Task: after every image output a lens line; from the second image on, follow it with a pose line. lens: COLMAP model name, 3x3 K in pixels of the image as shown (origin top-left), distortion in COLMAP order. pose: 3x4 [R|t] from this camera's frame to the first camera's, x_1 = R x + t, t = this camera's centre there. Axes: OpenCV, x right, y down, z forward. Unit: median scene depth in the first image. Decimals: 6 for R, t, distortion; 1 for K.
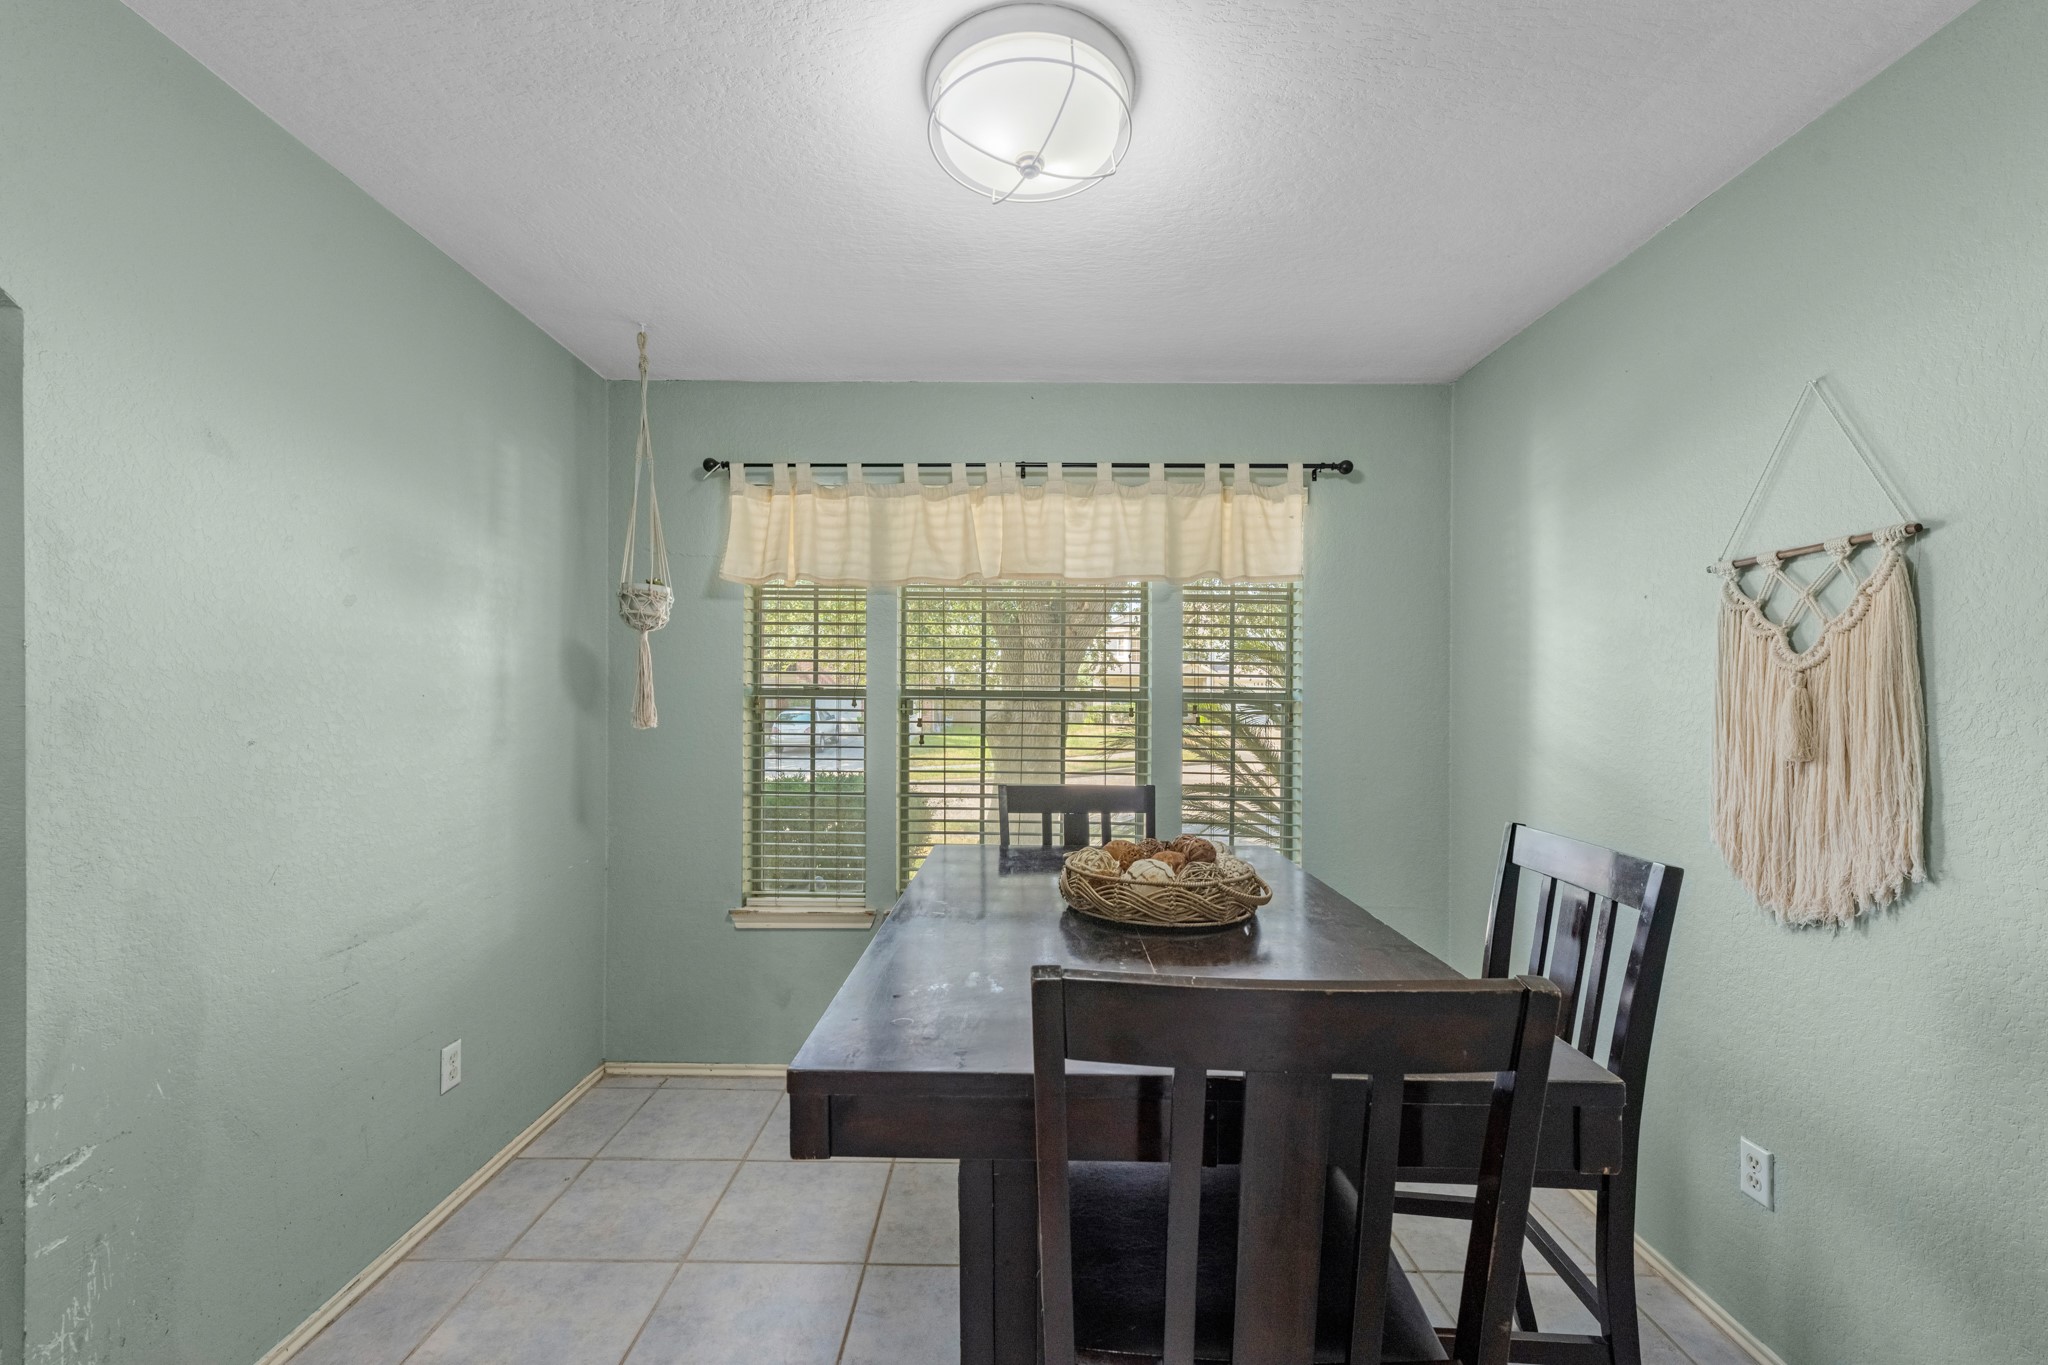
lens RADIAL K [[819.3, 0, 1026.3], [0, 819.3, 691.1], [0, 0, 1]] dist [0.002811, 0.000508]
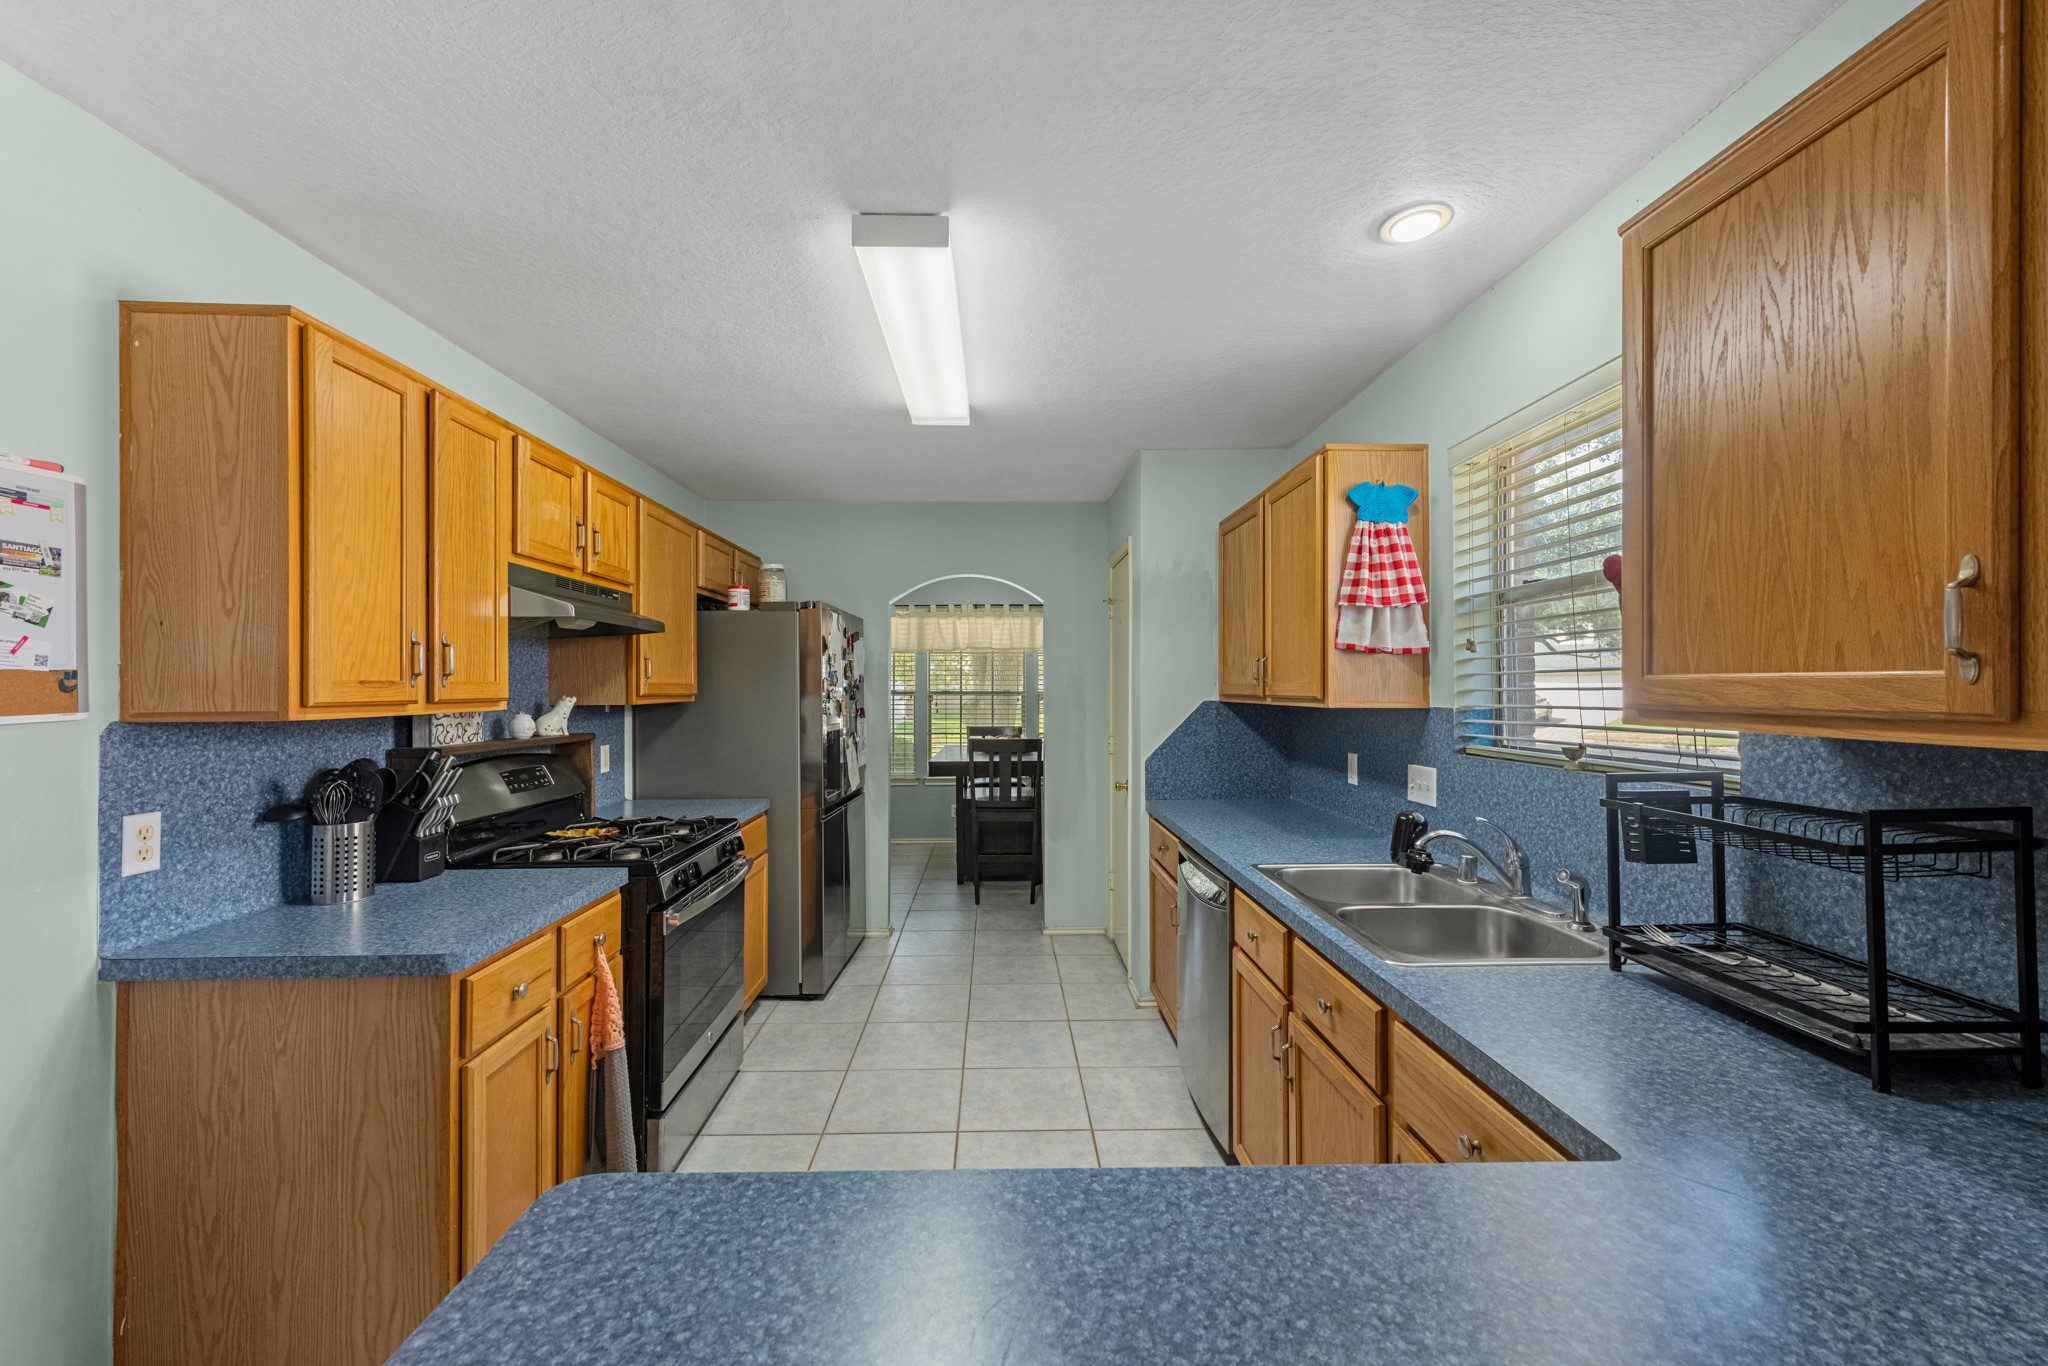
lens RADIAL K [[819.3, 0, 1018.6], [0, 819.3, 686.5], [0, 0, 1]] dist [0.002811, 0.000508]
pose [[0.999906, -0.008245, 0.010978, 0.102714], [0.008264, 0.999964, -0.001690, -0.010316], [-0.010964, 0.001781, 0.999938, -1.626323]]
